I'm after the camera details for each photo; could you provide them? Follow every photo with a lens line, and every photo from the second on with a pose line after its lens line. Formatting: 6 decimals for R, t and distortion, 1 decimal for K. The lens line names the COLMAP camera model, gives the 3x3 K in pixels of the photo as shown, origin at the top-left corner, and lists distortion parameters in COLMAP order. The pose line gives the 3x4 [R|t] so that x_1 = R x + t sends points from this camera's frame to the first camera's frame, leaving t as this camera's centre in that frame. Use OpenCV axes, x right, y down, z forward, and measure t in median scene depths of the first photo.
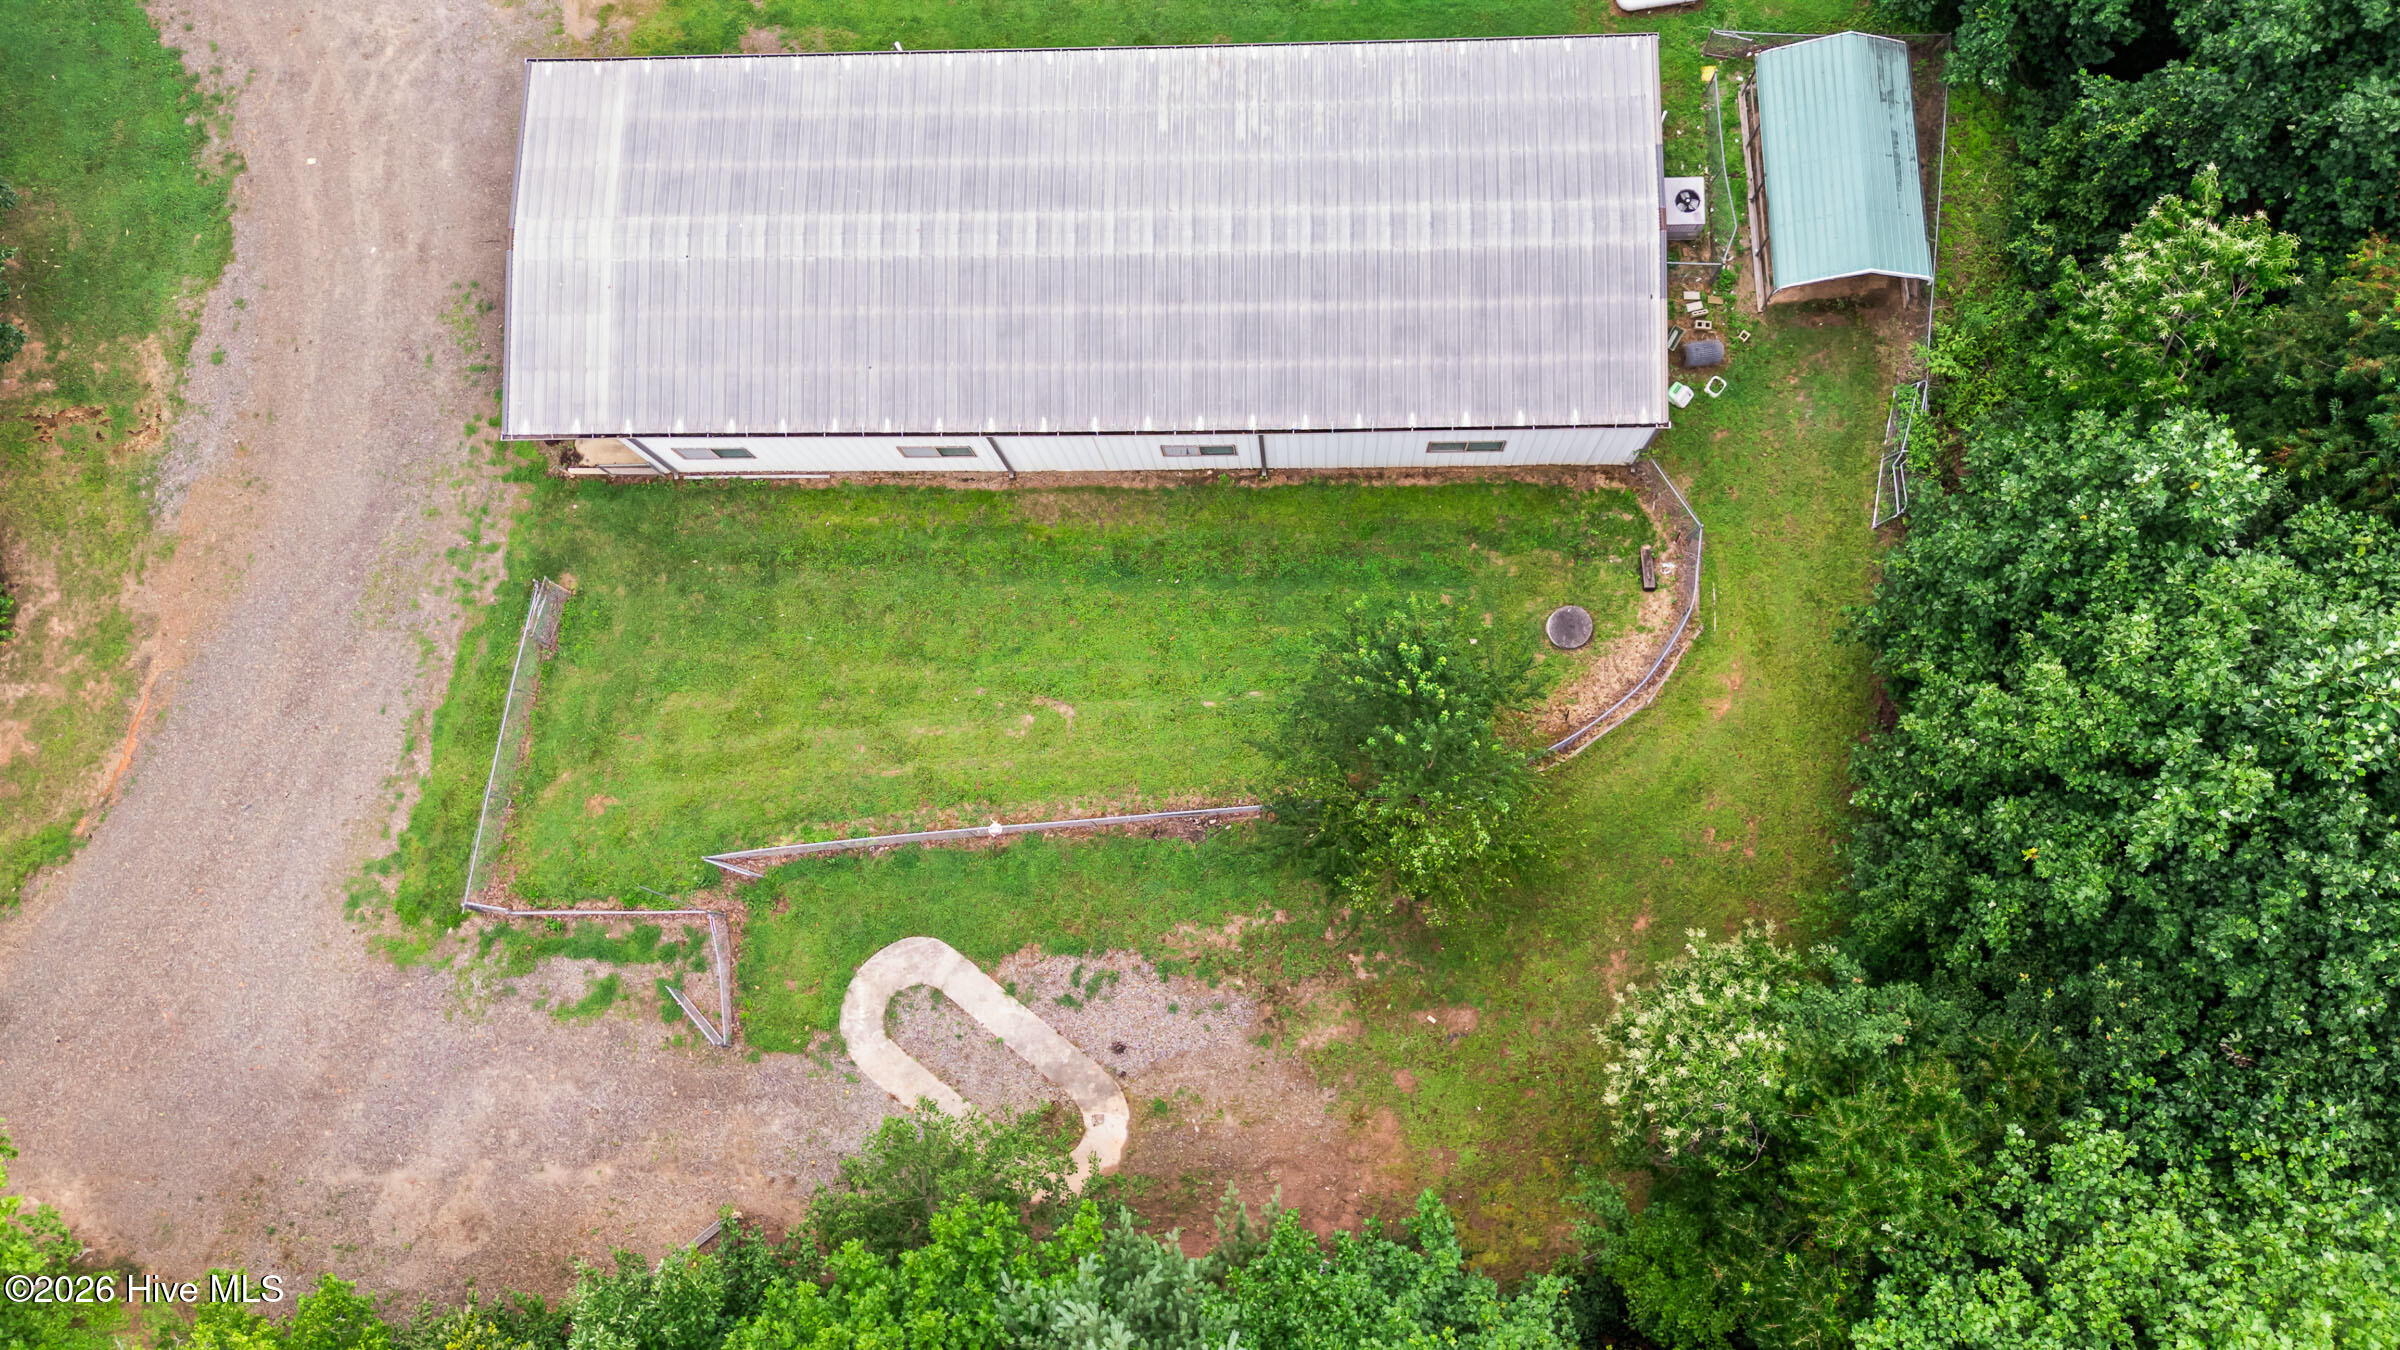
lens RADIAL K [[1767.6, 0, 1200.0], [0, 1767.6, 675.0], [0, 0, 1]] dist [0.073386, -0.063654]
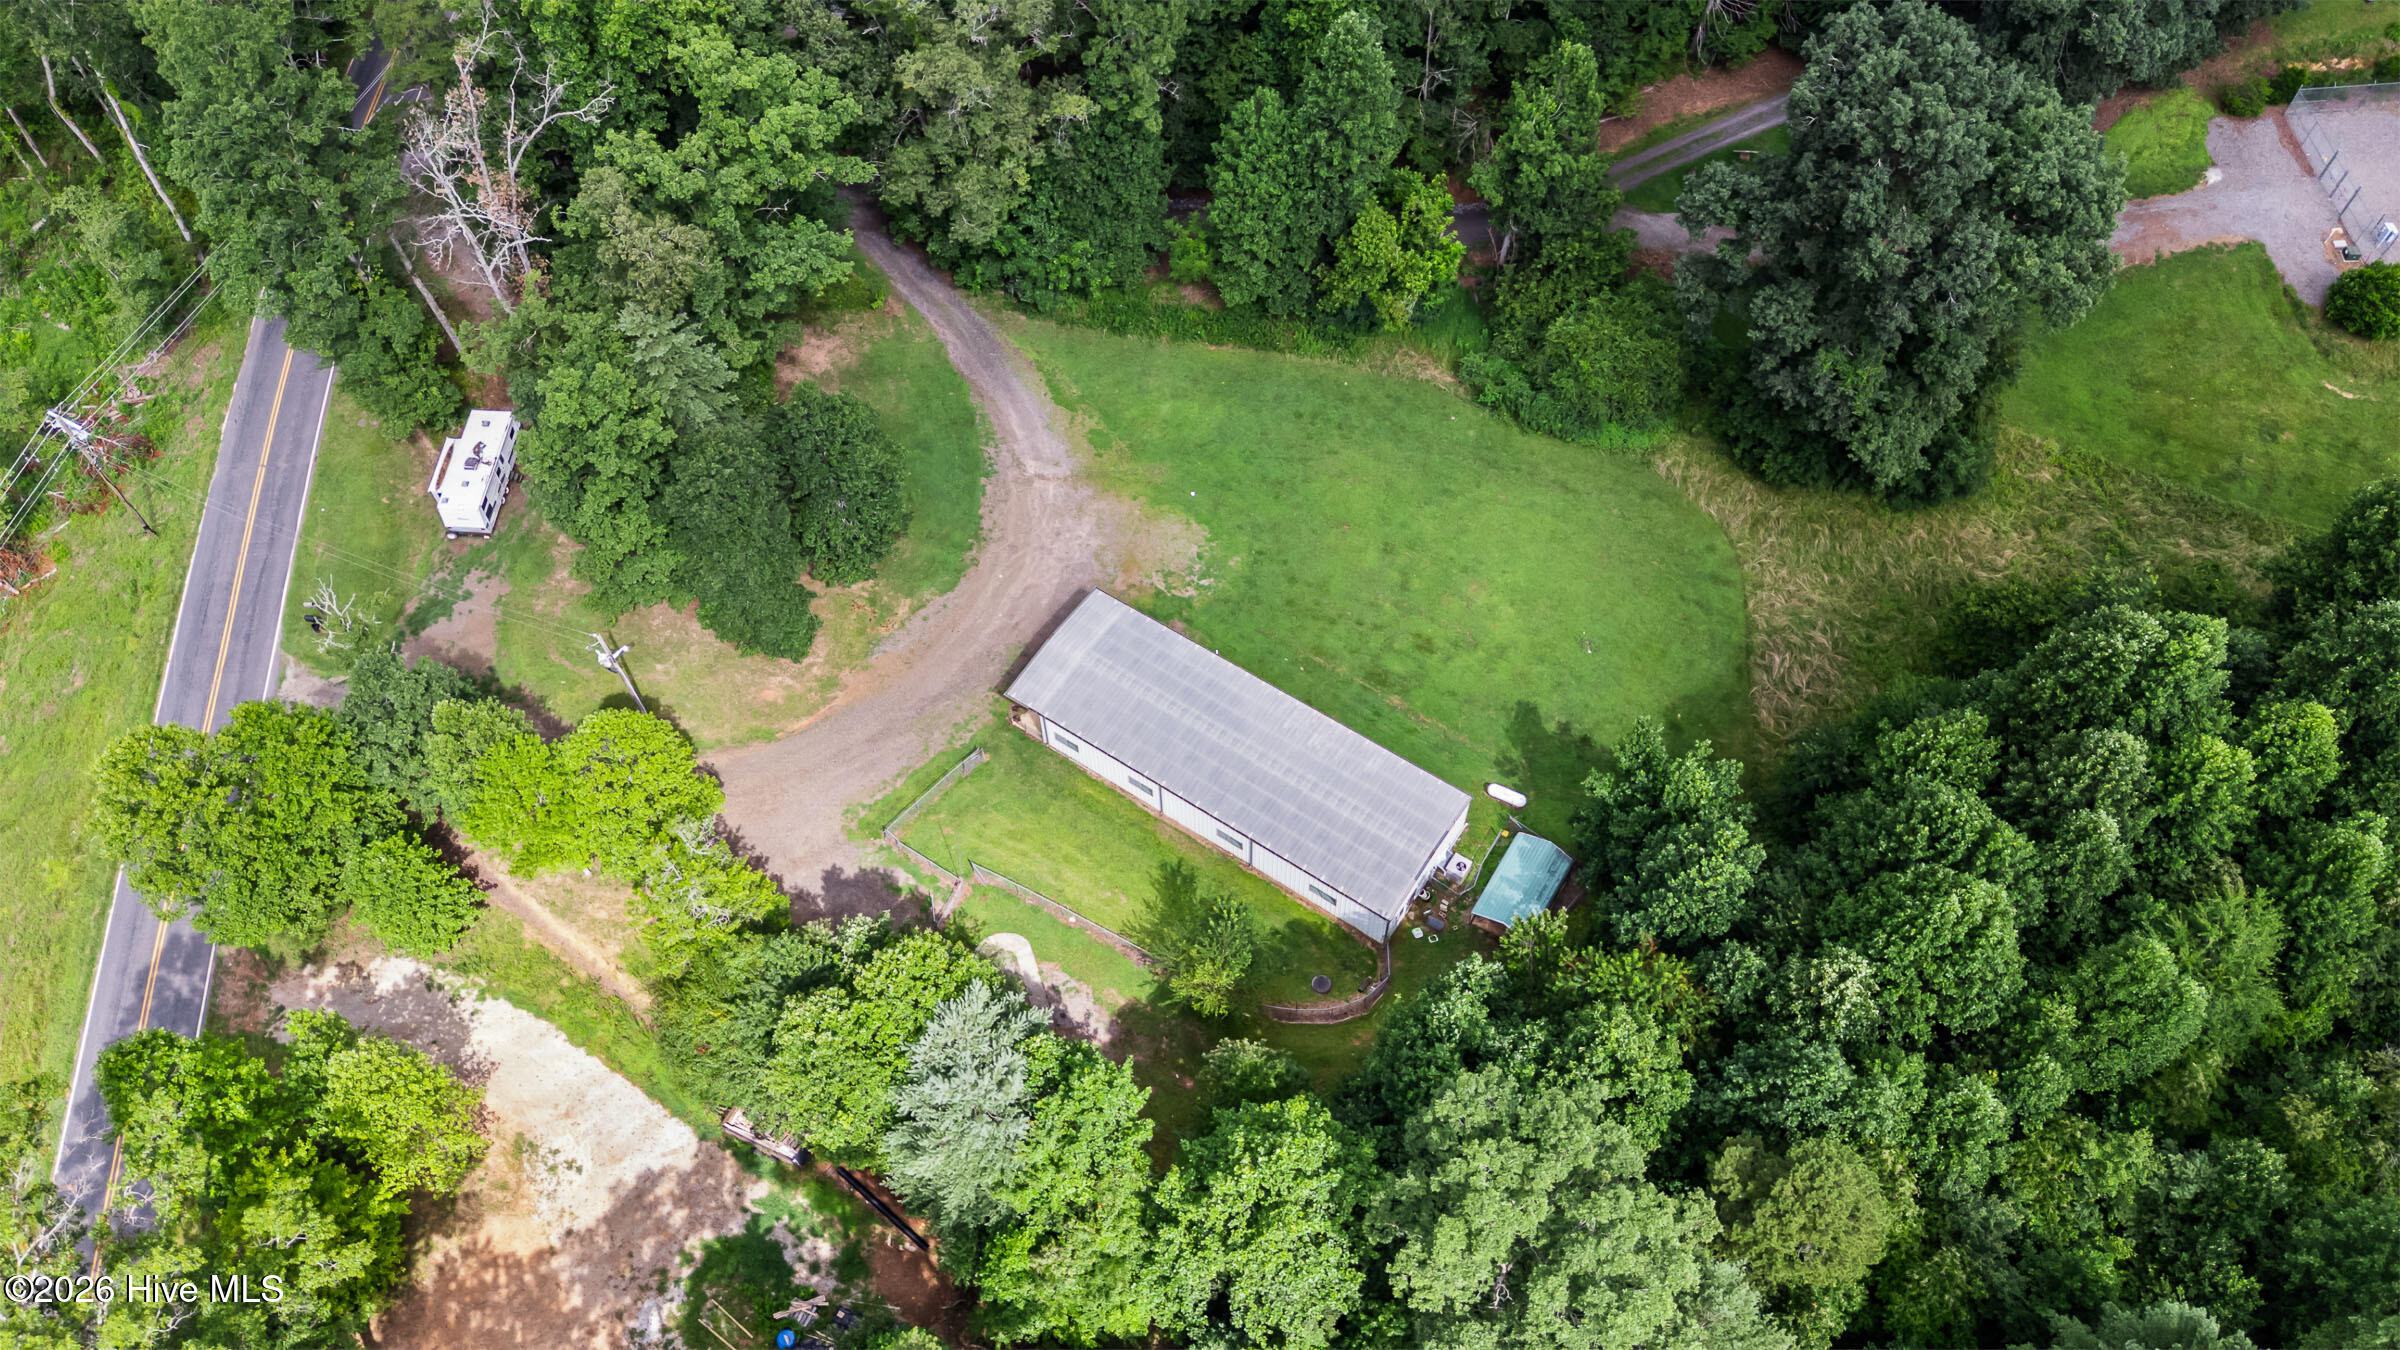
lens RADIAL K [[1767.6, 0, 1200.0], [0, 1767.6, 675.0], [0, 0, 1]] dist [0.073386, -0.063654]
pose [[0.831152, 0.492869, -0.257422, 0.457017], [-0.553201, 0.779712, -0.293288, 0.410917], [0.056162, 0.386173, 0.920715, -1.259319]]
